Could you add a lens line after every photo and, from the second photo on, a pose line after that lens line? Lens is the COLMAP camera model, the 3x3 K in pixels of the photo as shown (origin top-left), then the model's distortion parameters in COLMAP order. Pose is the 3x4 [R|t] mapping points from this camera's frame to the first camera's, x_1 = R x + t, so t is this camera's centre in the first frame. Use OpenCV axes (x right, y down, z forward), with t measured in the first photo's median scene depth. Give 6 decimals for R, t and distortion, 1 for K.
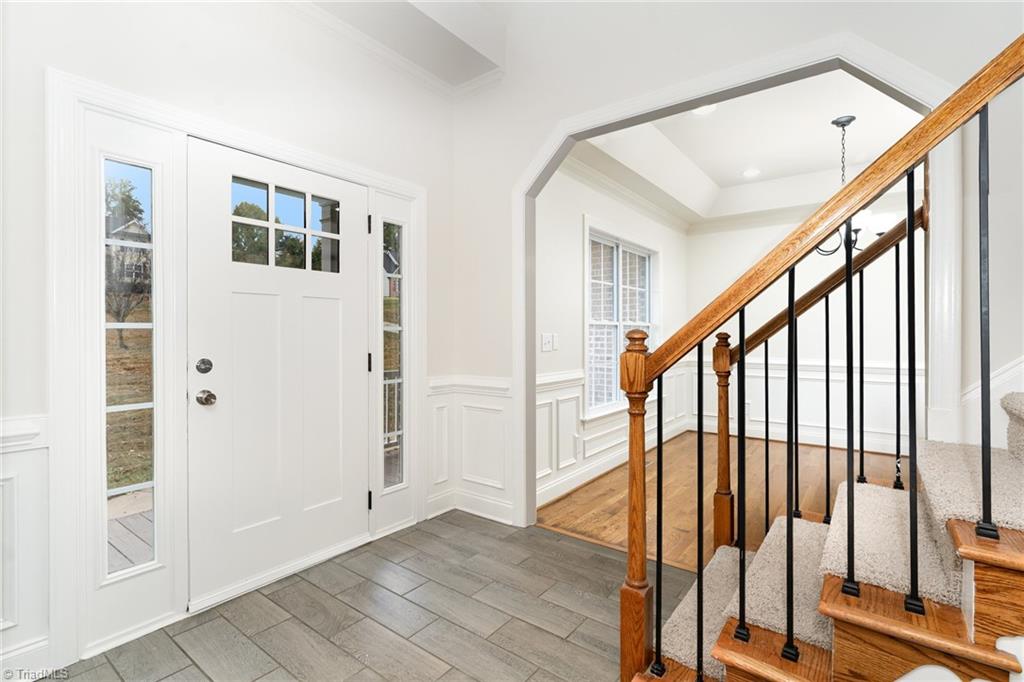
lens RADIAL K [[482.8, 0, 512.0], [0, 482.8, 341.0], [0, 0, 1]] dist [0.000202, -0.000017]
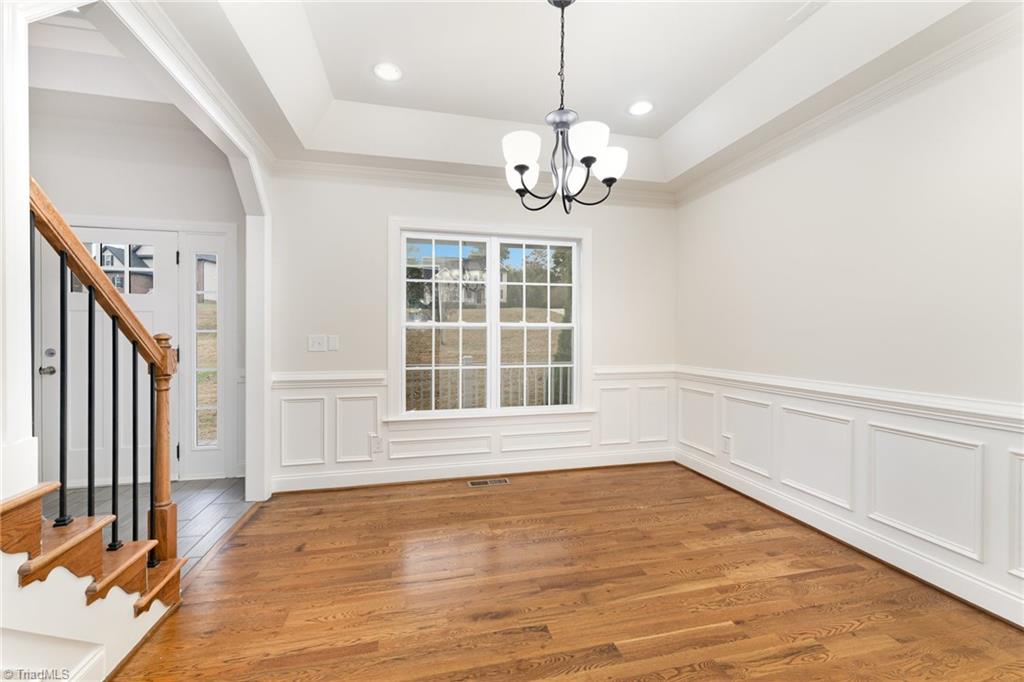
lens RADIAL K [[409.3, 0, 509.8], [0, 409.3, 335.3], [0, 0, 1]] dist [-0.000887, 0.000017]
pose [[0.770832, 0.002705, -0.637033, 1.007672], [-0.012090, 0.999873, -0.010383, -0.009135], [0.636924, 0.015705, 0.770767, 0.566420]]
